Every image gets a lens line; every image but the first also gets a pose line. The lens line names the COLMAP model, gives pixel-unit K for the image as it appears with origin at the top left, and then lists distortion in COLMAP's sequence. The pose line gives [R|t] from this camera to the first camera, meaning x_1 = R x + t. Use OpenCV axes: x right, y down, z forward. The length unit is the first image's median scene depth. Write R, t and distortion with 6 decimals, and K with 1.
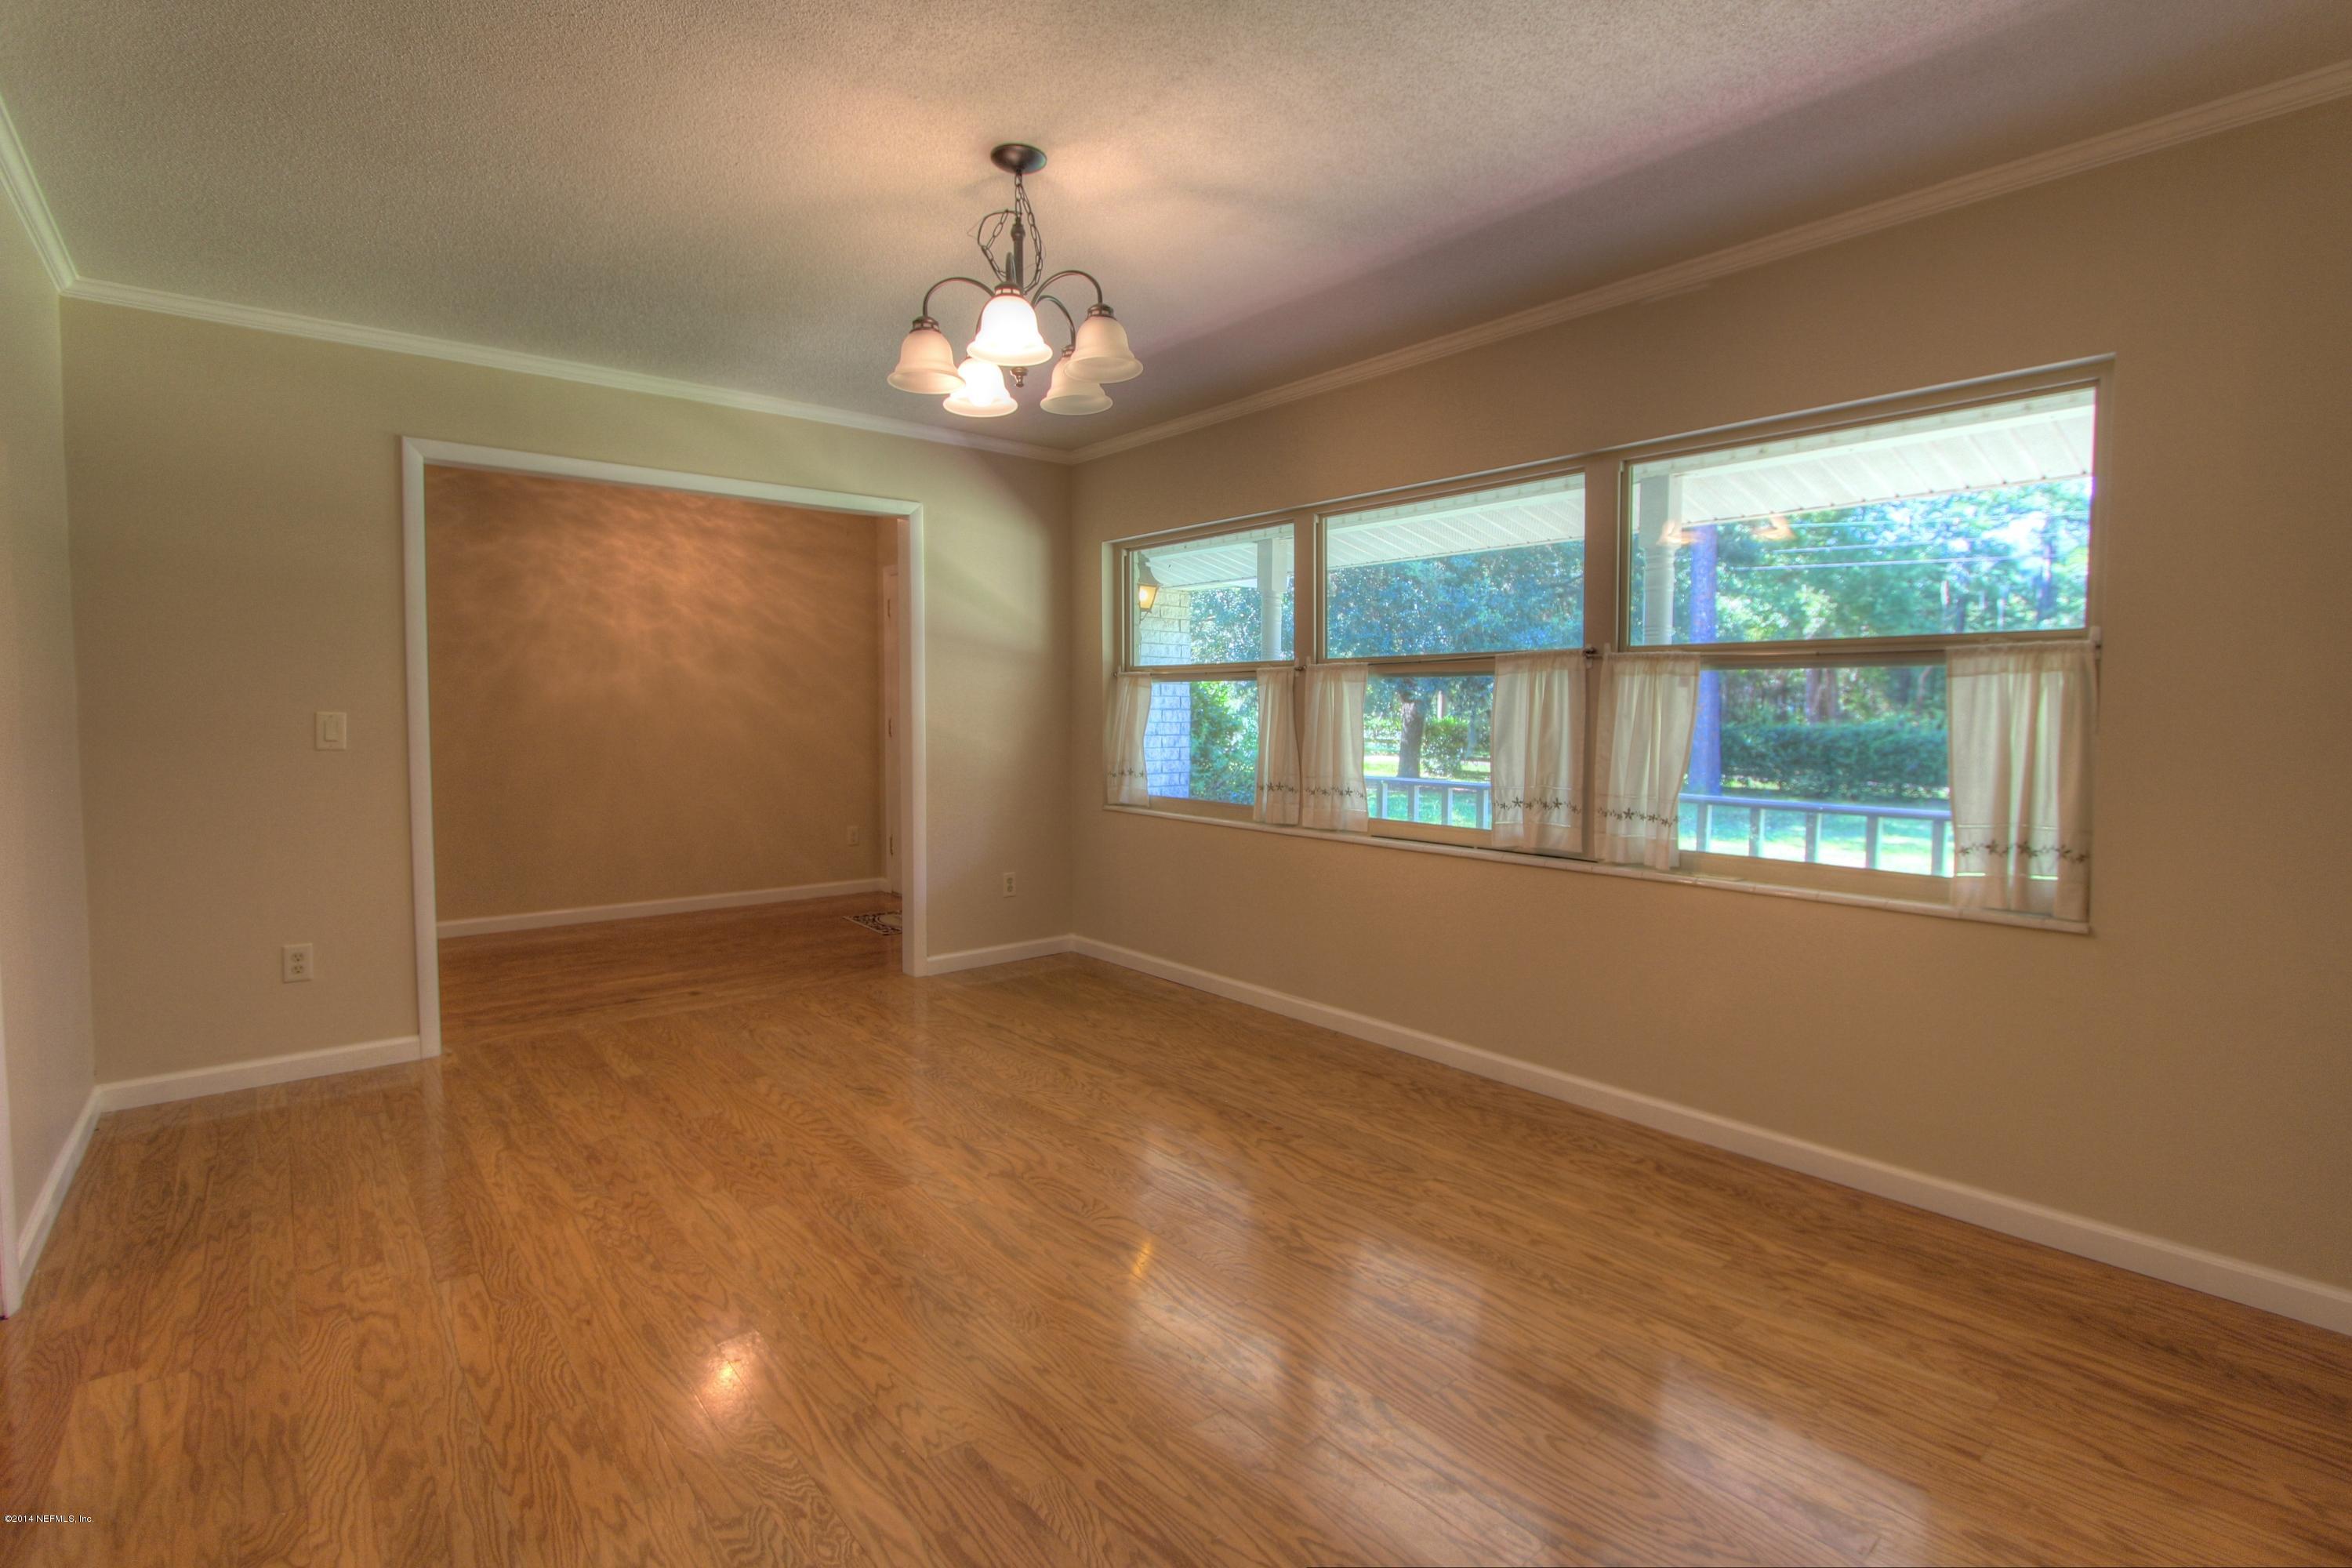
lens RADIAL K [[1076.8, 0, 1178.1], [0, 1076.8, 770.8], [0, 0, 1]] dist [-0.028767, 0.004221]
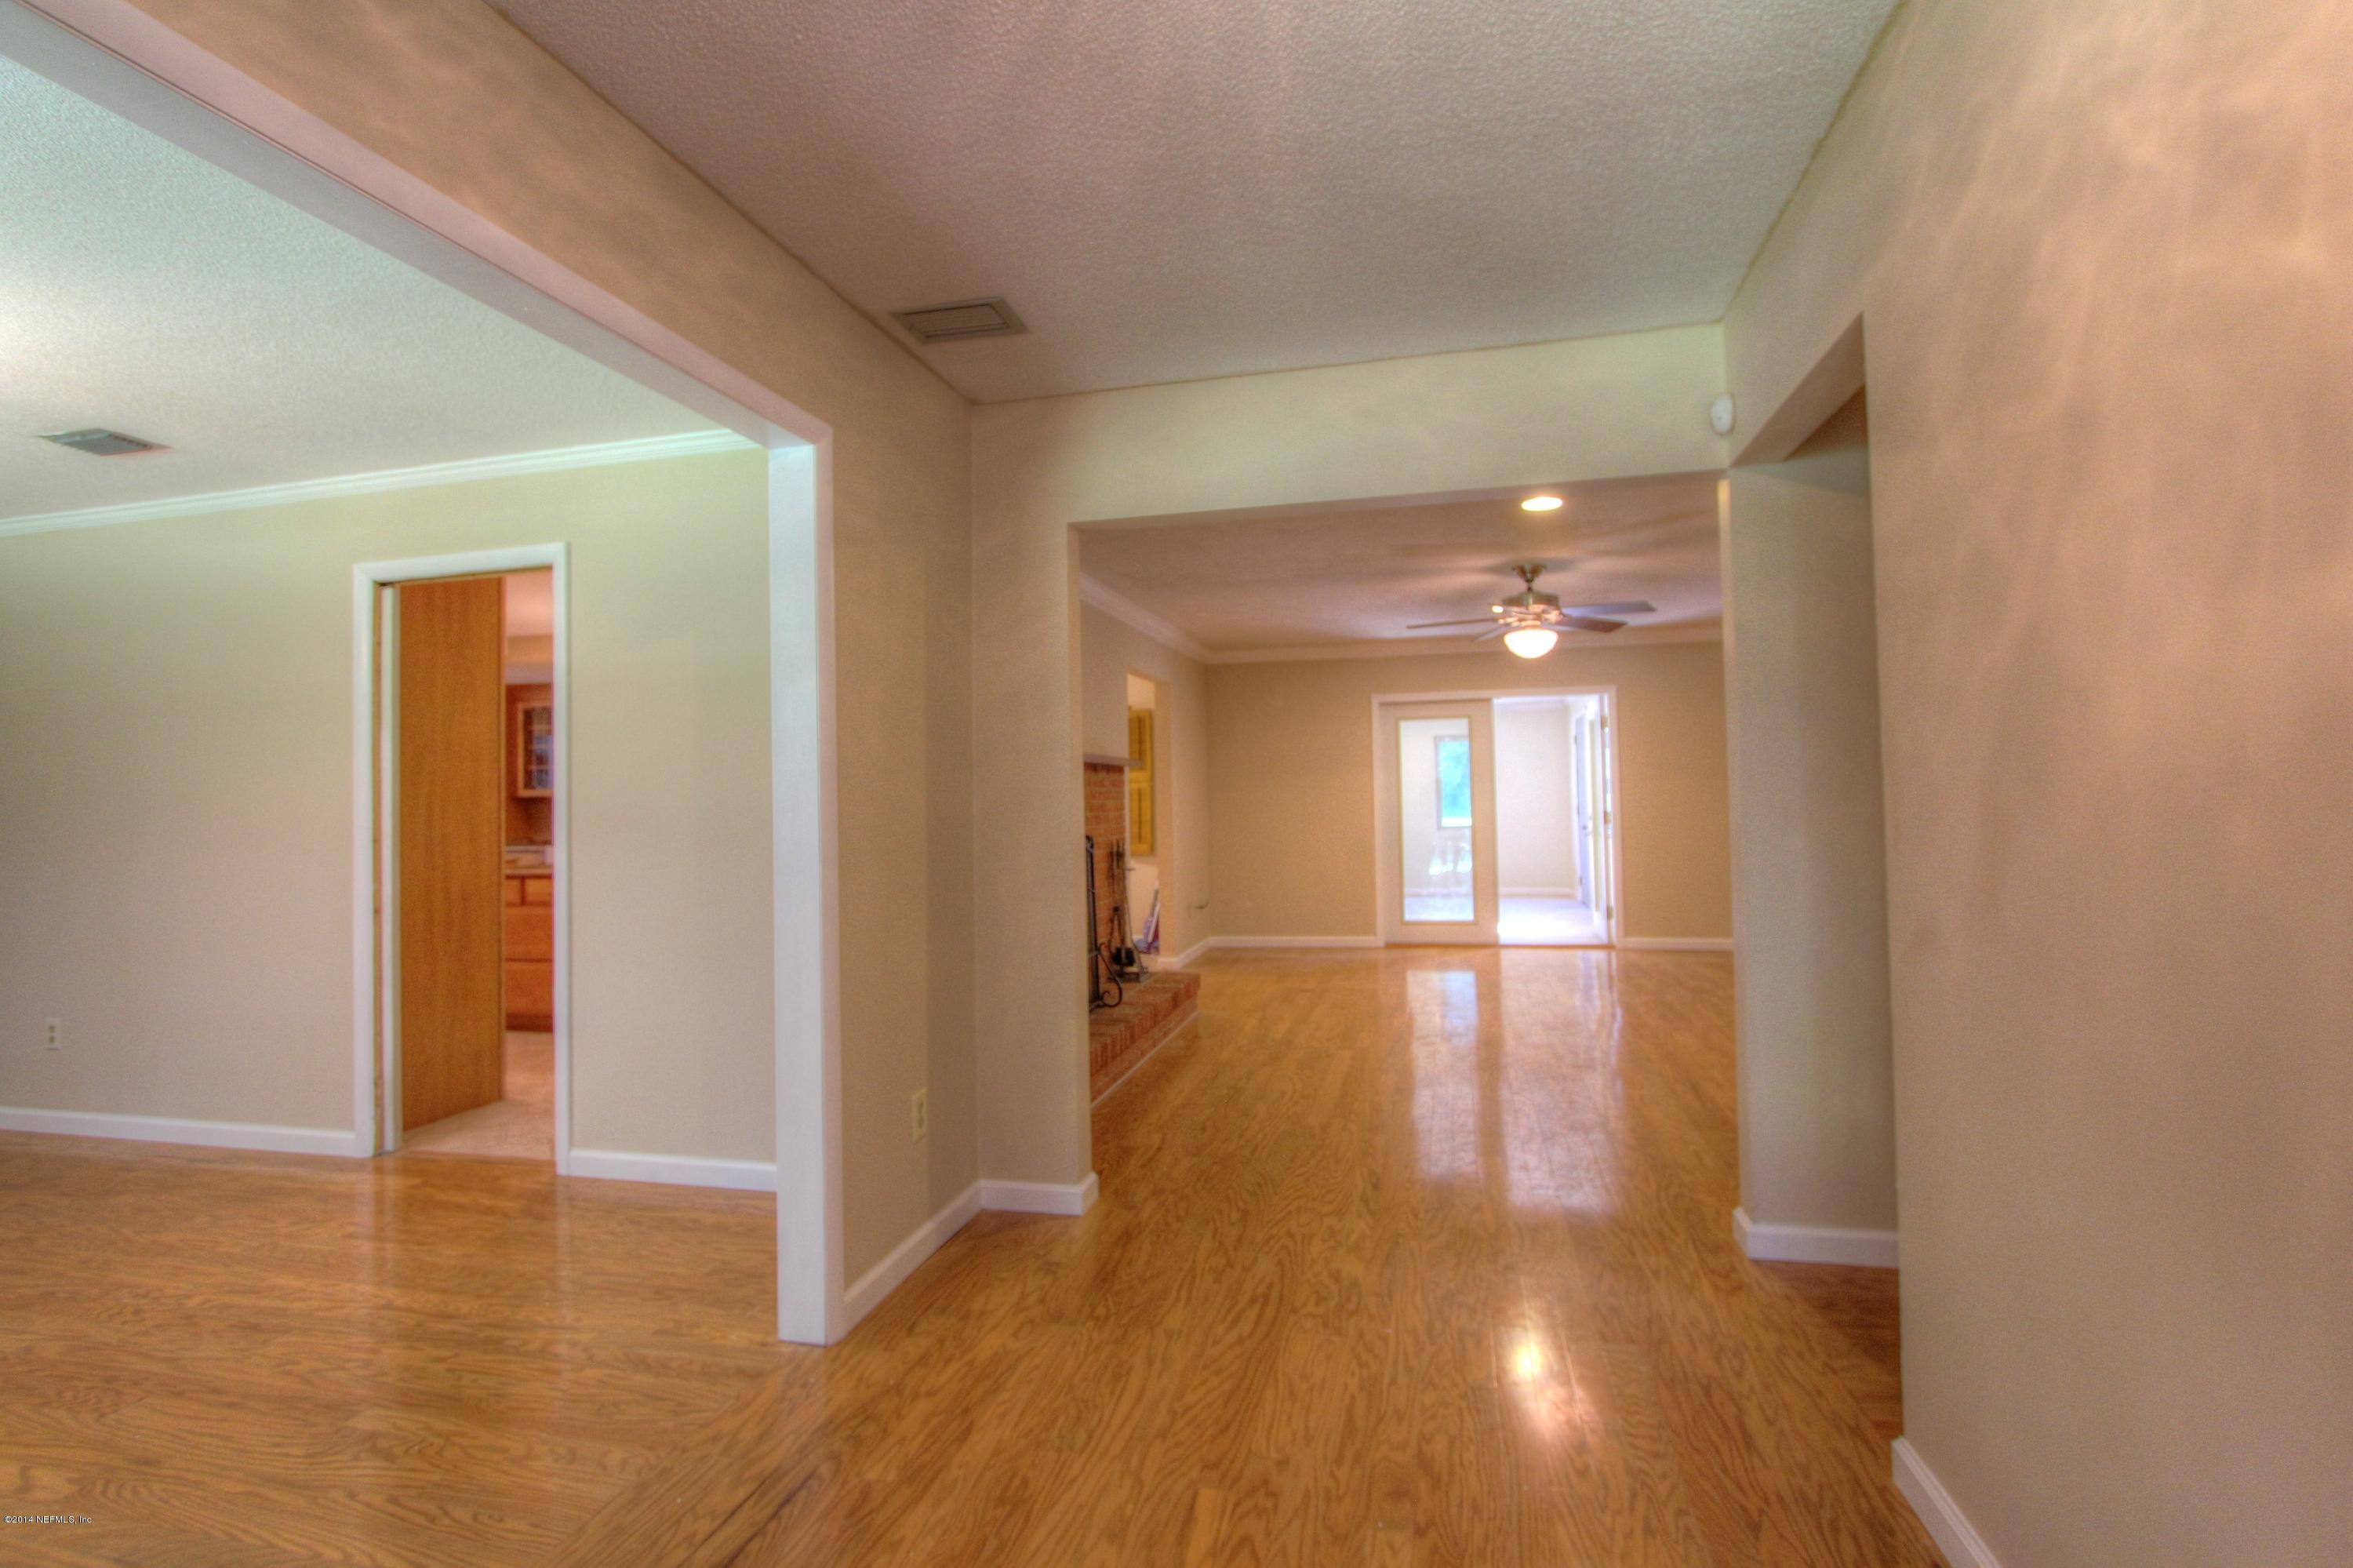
lens RADIAL K [[1077.3, 0, 1178.6], [0, 1077.3, 770.8], [0, 0, 1]] dist [-0.028767, 0.004221]
pose [[-0.799859, -0.007278, -0.600144, -0.583795], [-0.017952, 0.999769, 0.011802, -0.111903], [0.599920, 0.020214, -0.799805, 1.960805]]
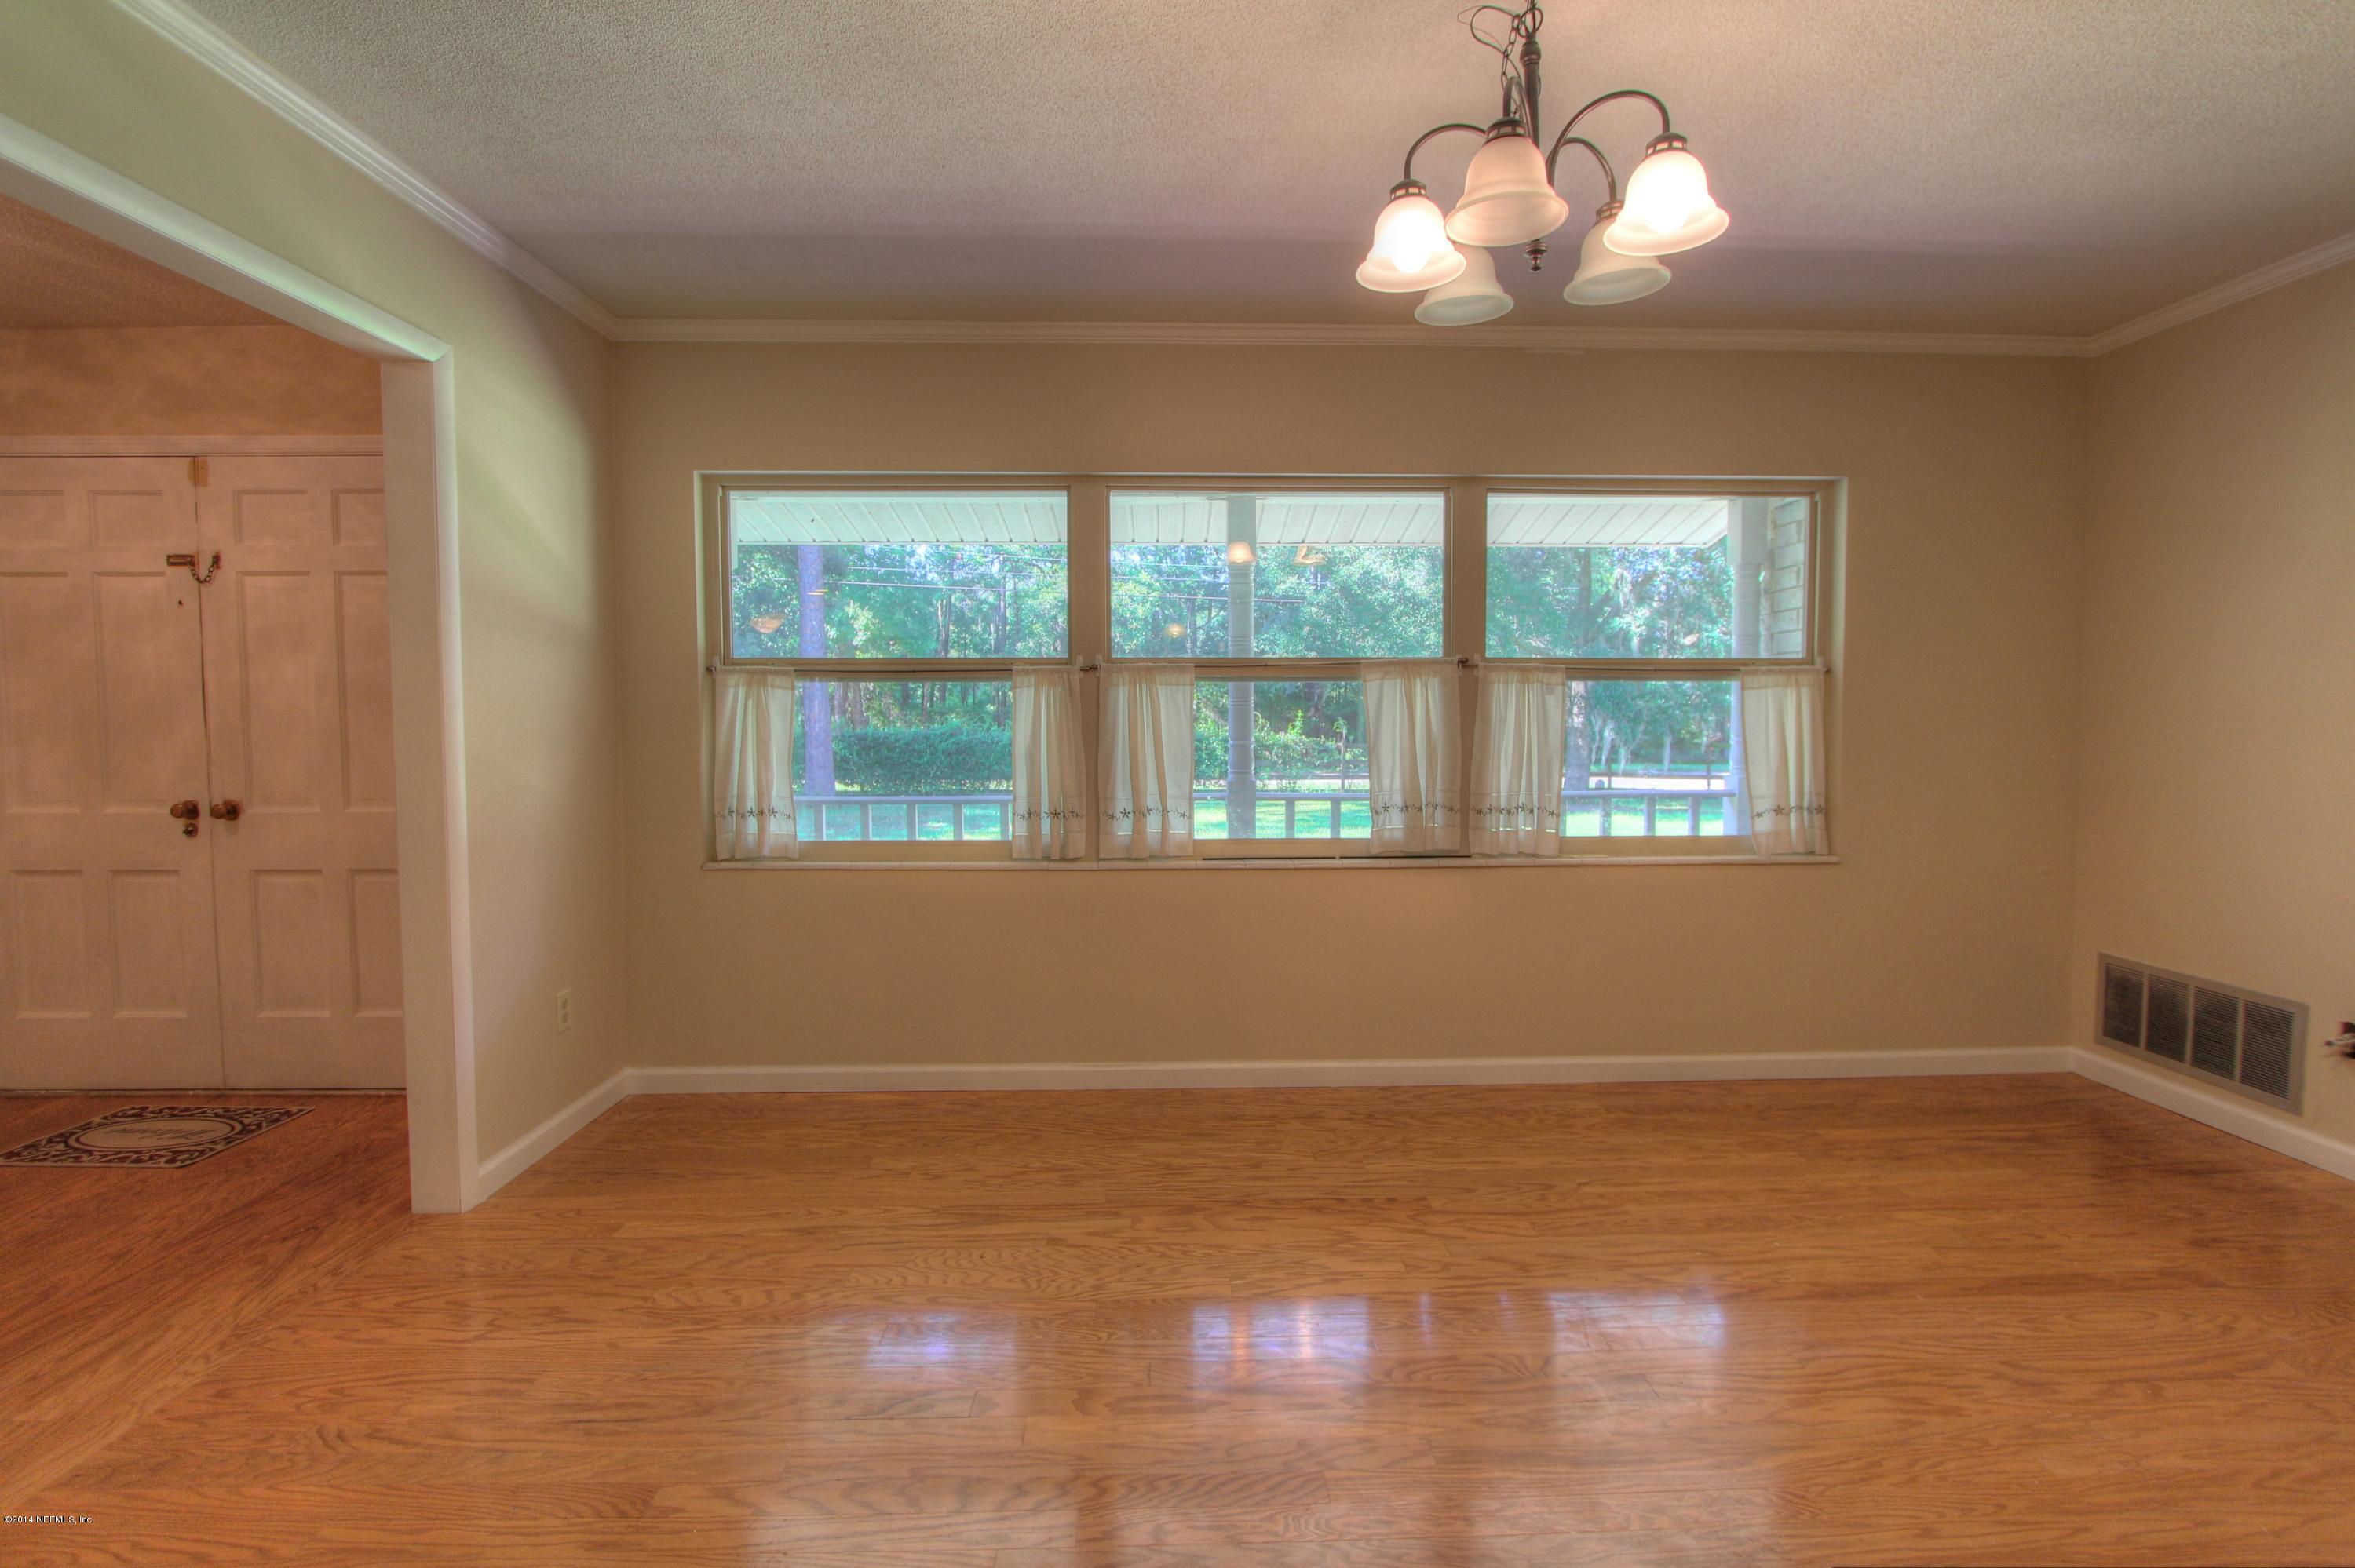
lens RADIAL K [[1087.0, 0, 1178.6], [0, 1087.0, 770.1], [0, 0, 1]] dist [-0.036152, 0.009847]
pose [[0.626520, -0.044571, 0.778130, -0.669781], [0.050856, 0.998574, 0.016251, -0.035888], [-0.777745, 0.029391, 0.627893, 0.569706]]
